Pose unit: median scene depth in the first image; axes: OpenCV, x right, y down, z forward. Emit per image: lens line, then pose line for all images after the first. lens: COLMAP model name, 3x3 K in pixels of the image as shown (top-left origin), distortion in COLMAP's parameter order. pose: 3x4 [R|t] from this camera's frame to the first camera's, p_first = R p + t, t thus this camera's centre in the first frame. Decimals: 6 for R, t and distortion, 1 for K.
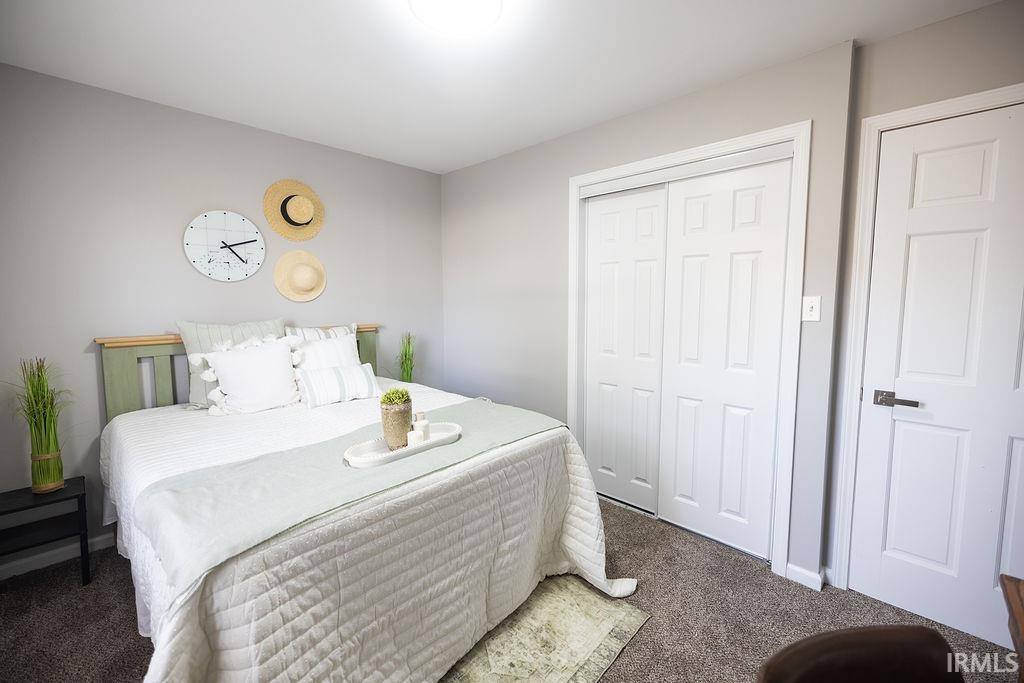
lens RADIAL K [[431.2, 0, 509.2], [0, 431.2, 334.9], [0, 0, 1]] dist [0.002103, 0.000264]
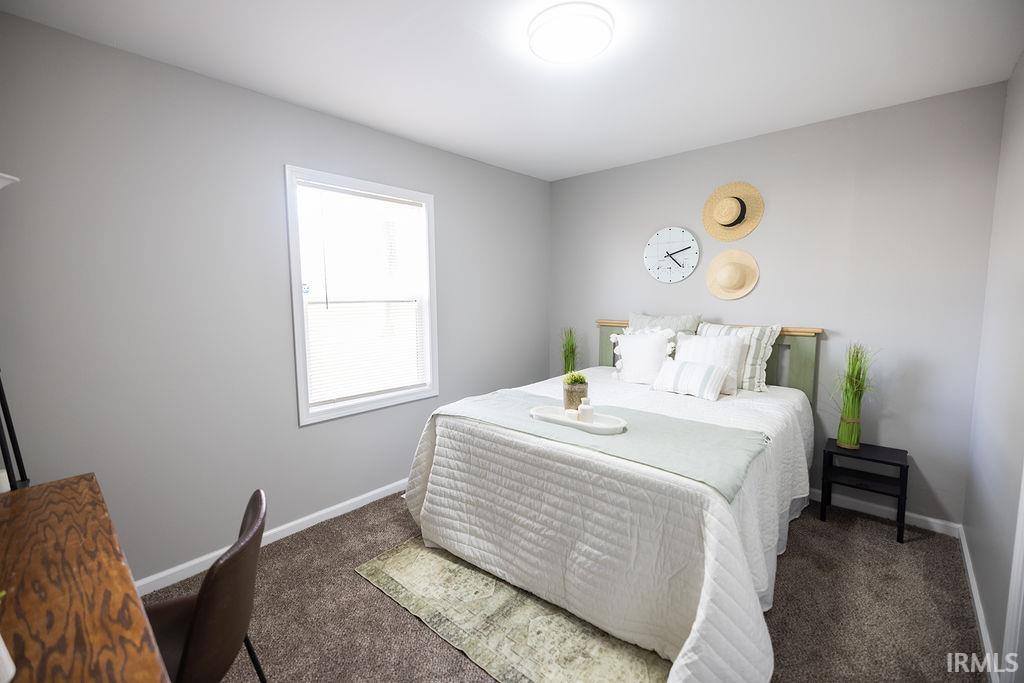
lens RADIAL K [[436.3, 0, 506.9], [0, 436.3, 335.1], [0, 0, 1]] dist [0.000705, 0.000167]
pose [[0.015393, 0.097656, -0.995101, 1.016743], [-0.080549, 0.992106, 0.096116, -0.090334], [0.996632, 0.078675, 0.023137, 0.811012]]
